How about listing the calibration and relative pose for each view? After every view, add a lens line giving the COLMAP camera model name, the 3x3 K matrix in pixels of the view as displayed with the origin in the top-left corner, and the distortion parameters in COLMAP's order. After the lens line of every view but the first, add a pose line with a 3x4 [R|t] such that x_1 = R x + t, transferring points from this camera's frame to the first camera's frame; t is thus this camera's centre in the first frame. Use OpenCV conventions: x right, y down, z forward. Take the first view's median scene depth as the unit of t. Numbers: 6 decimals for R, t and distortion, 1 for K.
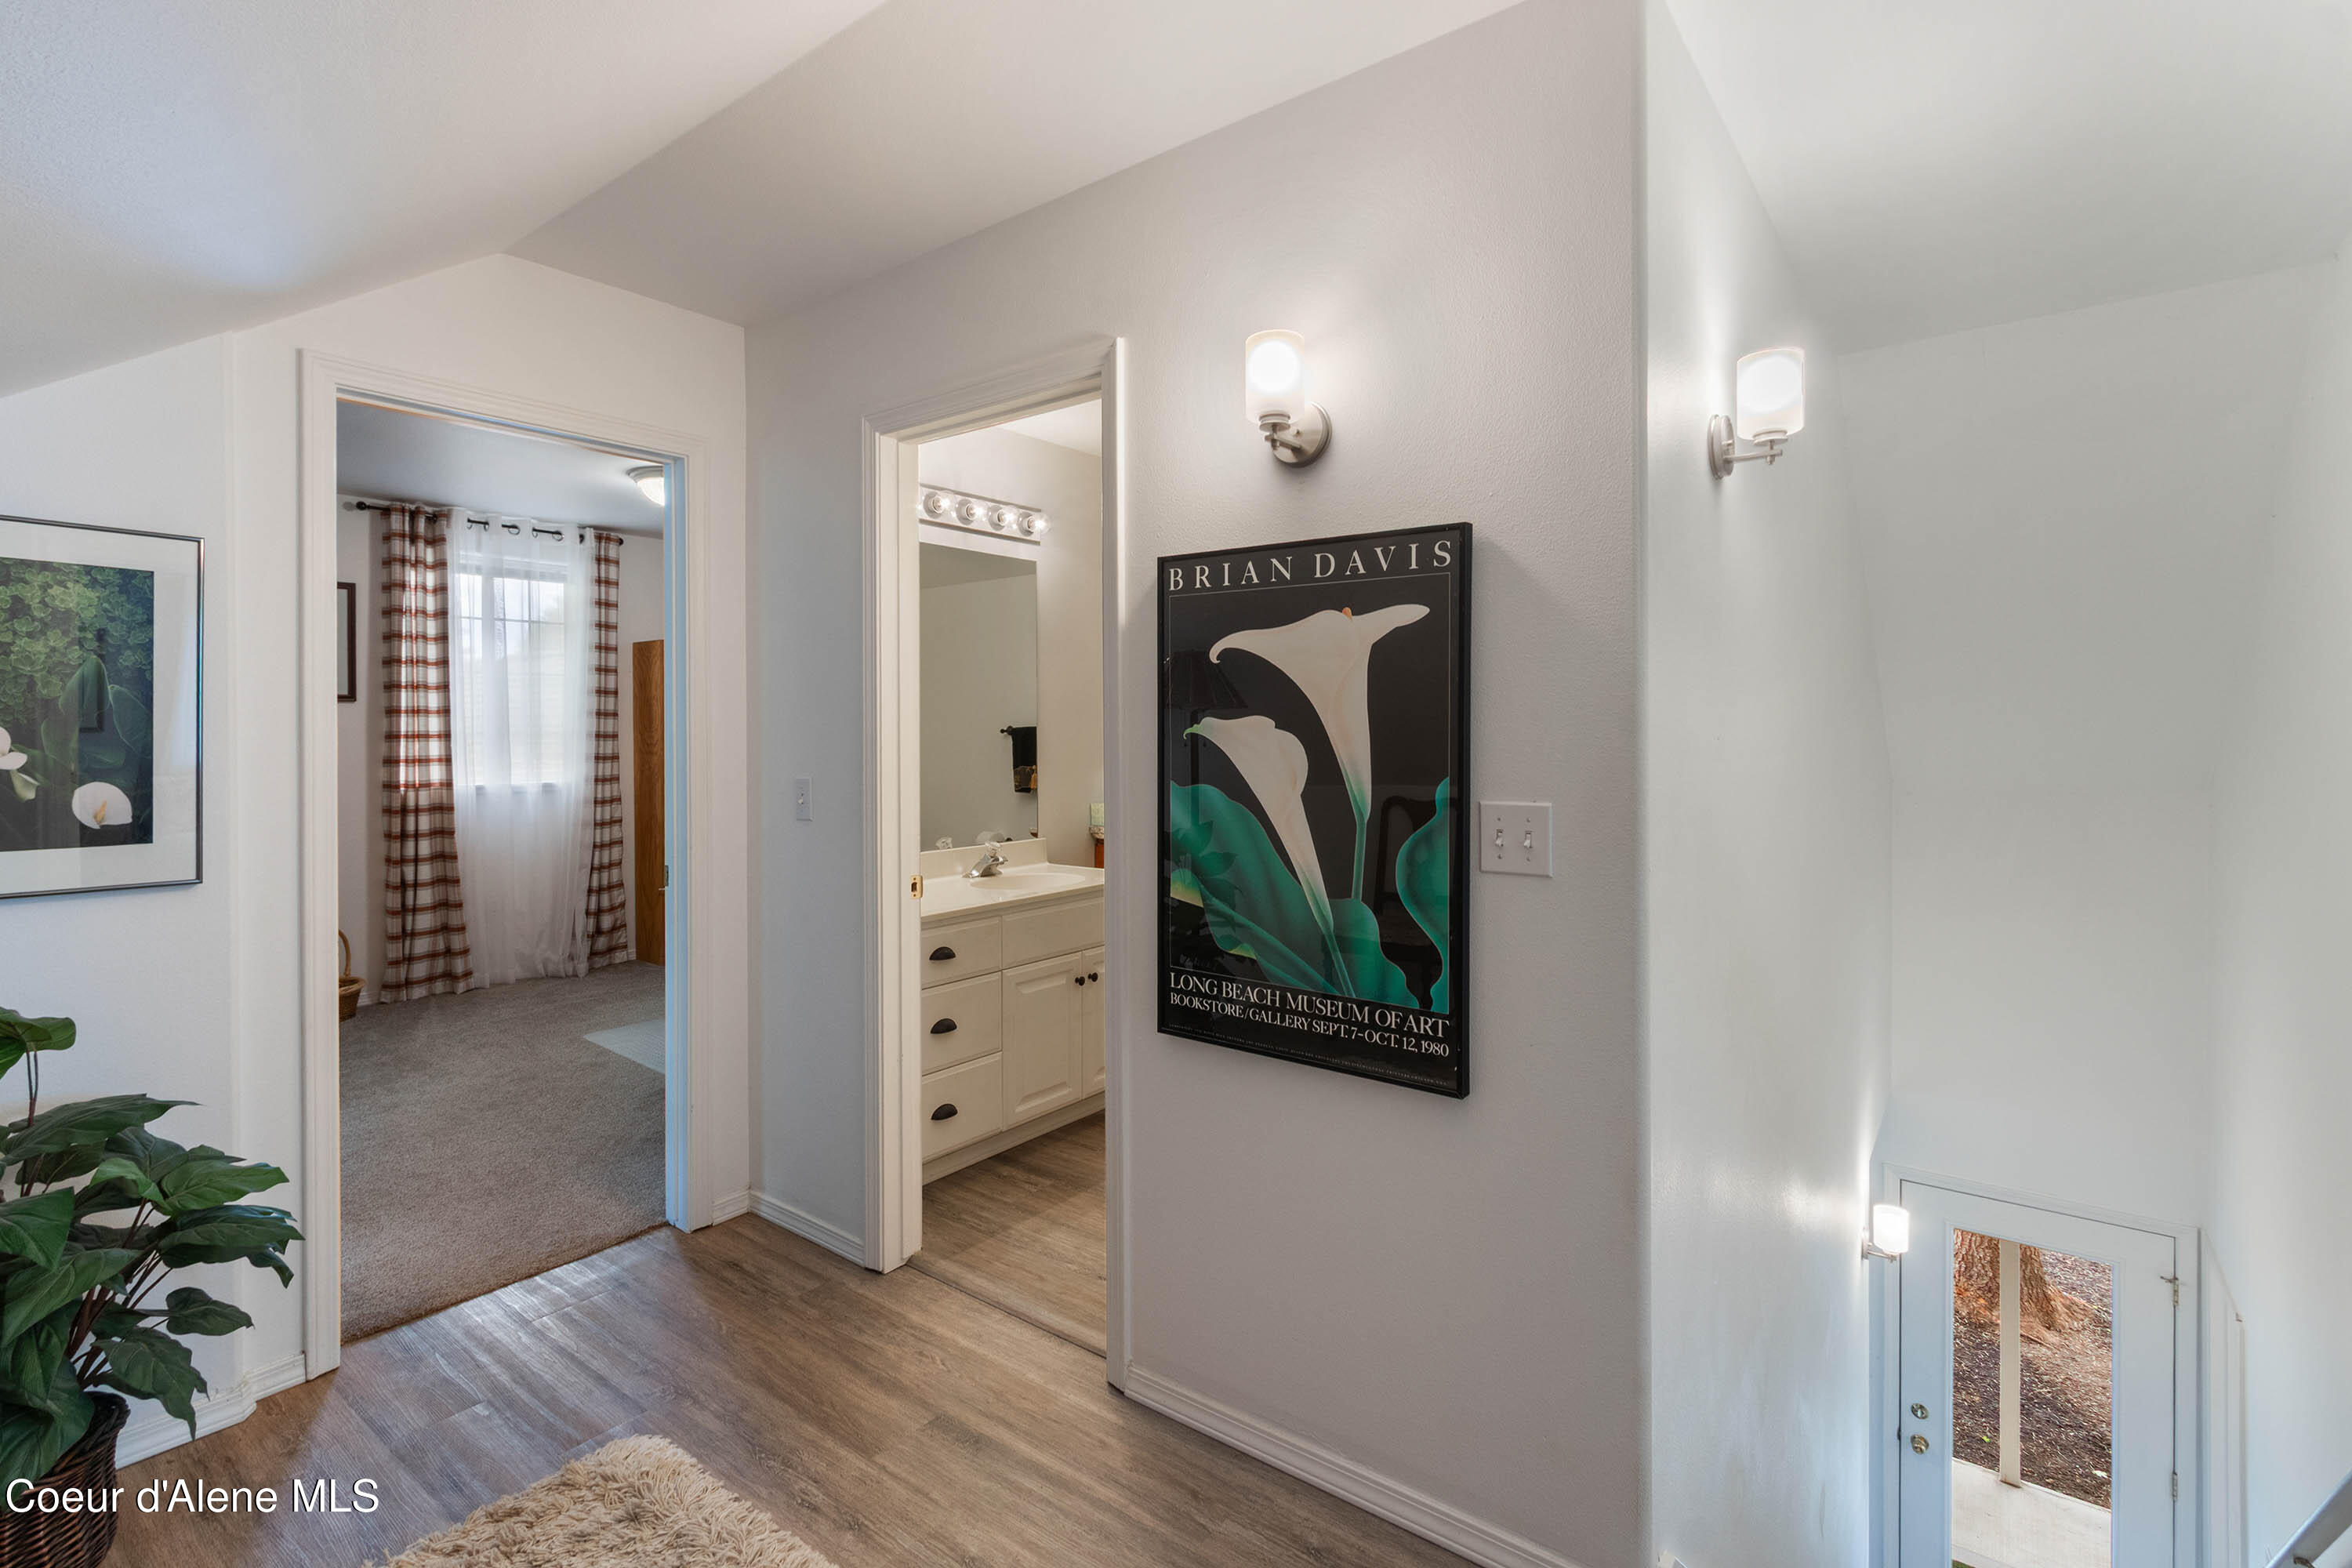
lens RADIAL K [[1103.7, 0, 1161.2], [0, 1103.7, 746.5], [0, 0, 1]] dist [0.005544, -0.000047]
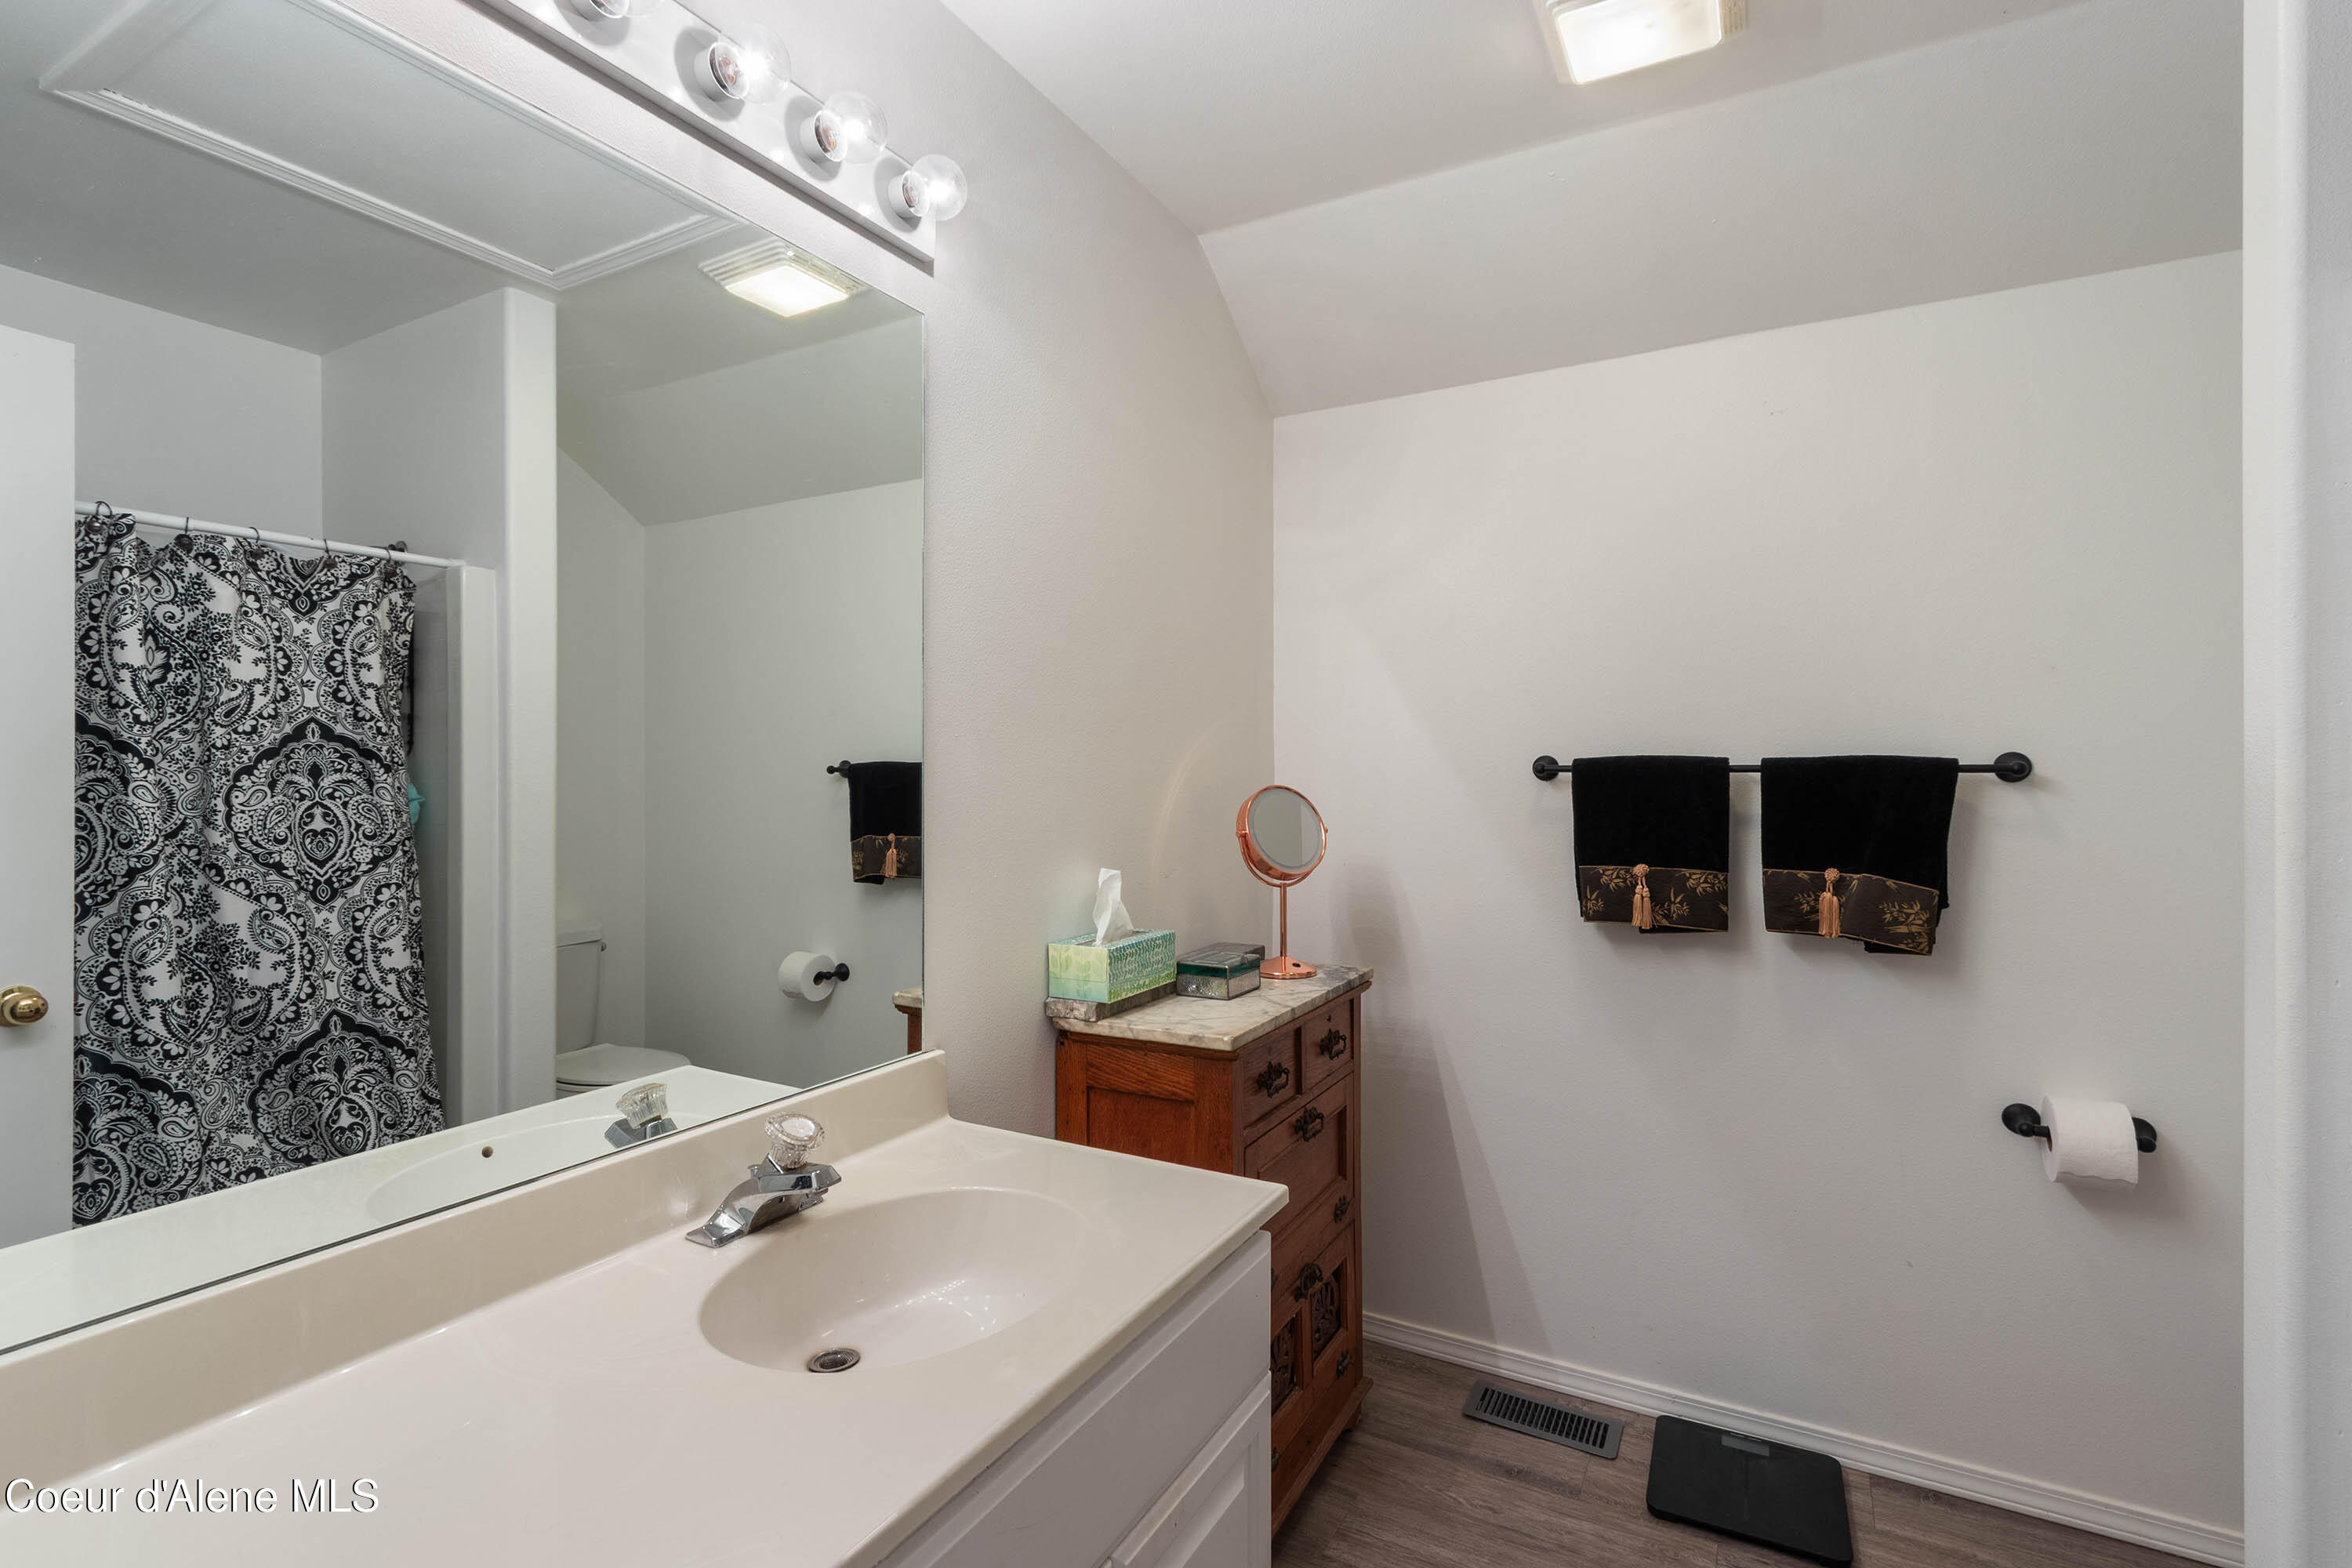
lens RADIAL K [[1103.7, 0, 1161.2], [0, 1103.7, 746.5], [0, 0, 1]] dist [0.005544, -0.000047]
pose [[0.989742, 0.000162, 0.142868, -0.140192], [0.004783, 0.999401, -0.034268, -0.014070], [-0.142788, 0.034600, 0.989148, 1.014676]]
